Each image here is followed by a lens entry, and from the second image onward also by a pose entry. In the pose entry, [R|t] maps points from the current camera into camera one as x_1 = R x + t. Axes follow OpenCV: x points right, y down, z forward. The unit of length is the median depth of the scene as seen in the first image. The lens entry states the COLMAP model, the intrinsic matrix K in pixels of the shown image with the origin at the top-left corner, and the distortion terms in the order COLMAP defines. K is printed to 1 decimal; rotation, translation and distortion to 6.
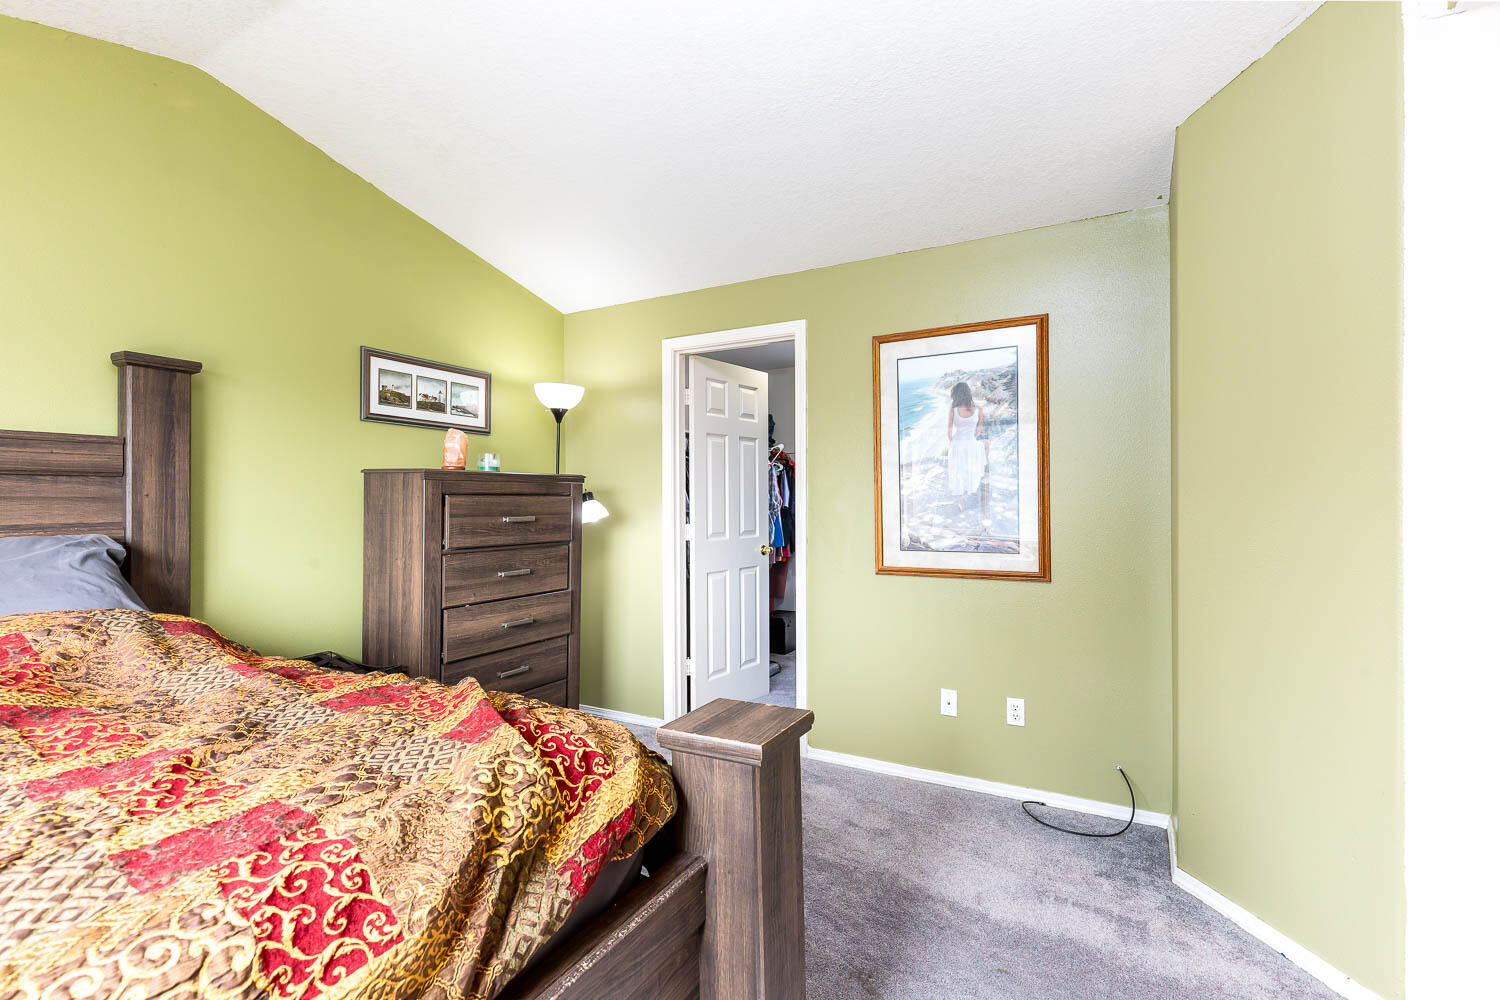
lens RADIAL K [[679.6, 0, 748.4], [0, 679.6, 498.0], [0, 0, 1]] dist [0.010767, -0.002980]
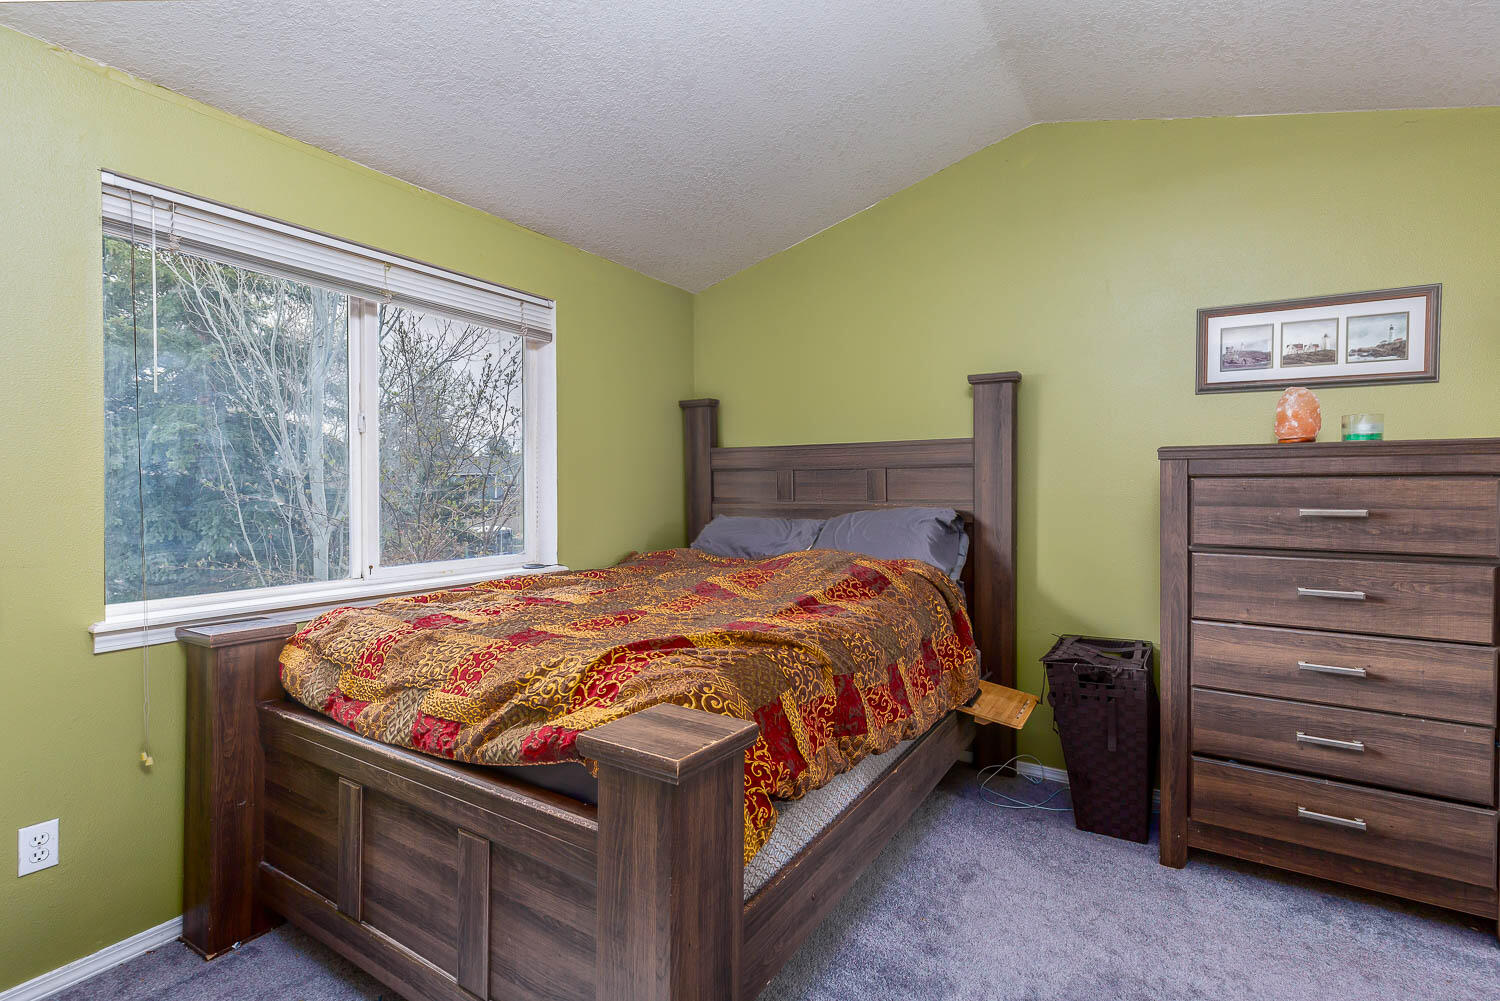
lens RADIAL K [[679.6, 0, 751.6], [0, 679.6, 495.5], [0, 0, 1]] dist [0.010767, -0.002980]
pose [[-0.063192, 0.016294, -0.997868, 0.349284], [0.001746, 0.999867, 0.016216, 0.002874], [0.998000, -0.000718, -0.063212, 0.472303]]
